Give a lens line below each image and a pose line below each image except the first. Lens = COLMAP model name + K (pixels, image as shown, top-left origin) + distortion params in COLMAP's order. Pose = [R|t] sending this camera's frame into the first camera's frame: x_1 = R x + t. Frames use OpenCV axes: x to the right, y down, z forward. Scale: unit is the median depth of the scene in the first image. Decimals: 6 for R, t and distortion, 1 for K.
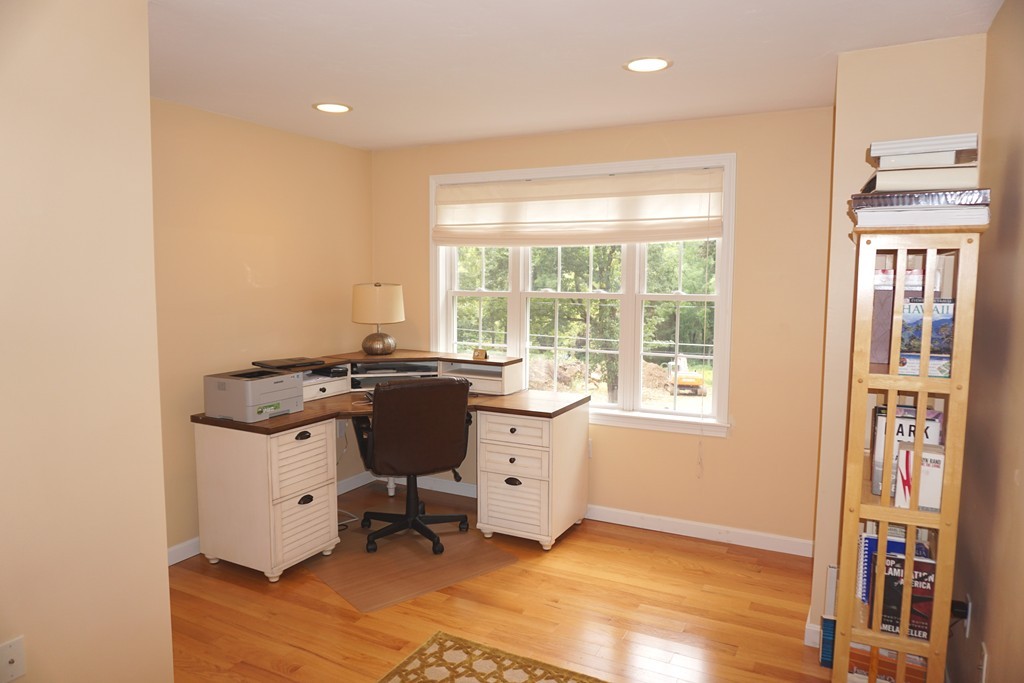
lens RADIAL K [[682.8, 0, 508.6], [0, 682.8, 340.6], [0, 0, 1]] dist [-0.041273, 0.019692]
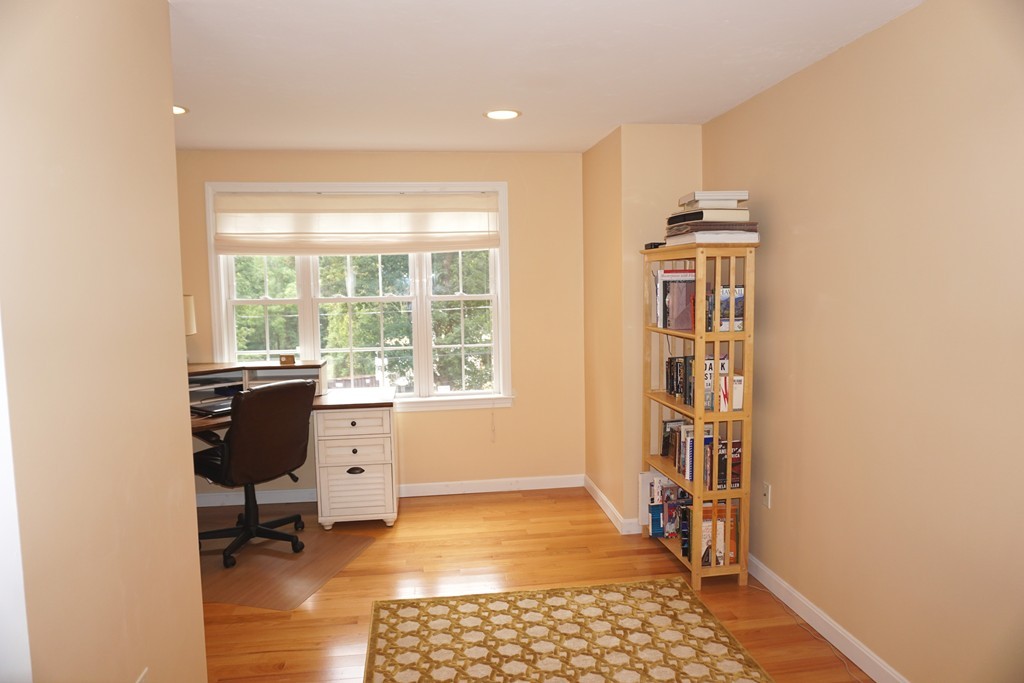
lens RADIAL K [[682.8, 0, 509.5], [0, 682.8, 335.7], [0, 0, 1]] dist [-0.041273, 0.019692]
pose [[0.813153, -0.063967, 0.578524, -0.419002], [0.076754, 0.997047, 0.002359, 0.008664], [-0.576966, 0.042486, 0.815662, -0.037023]]
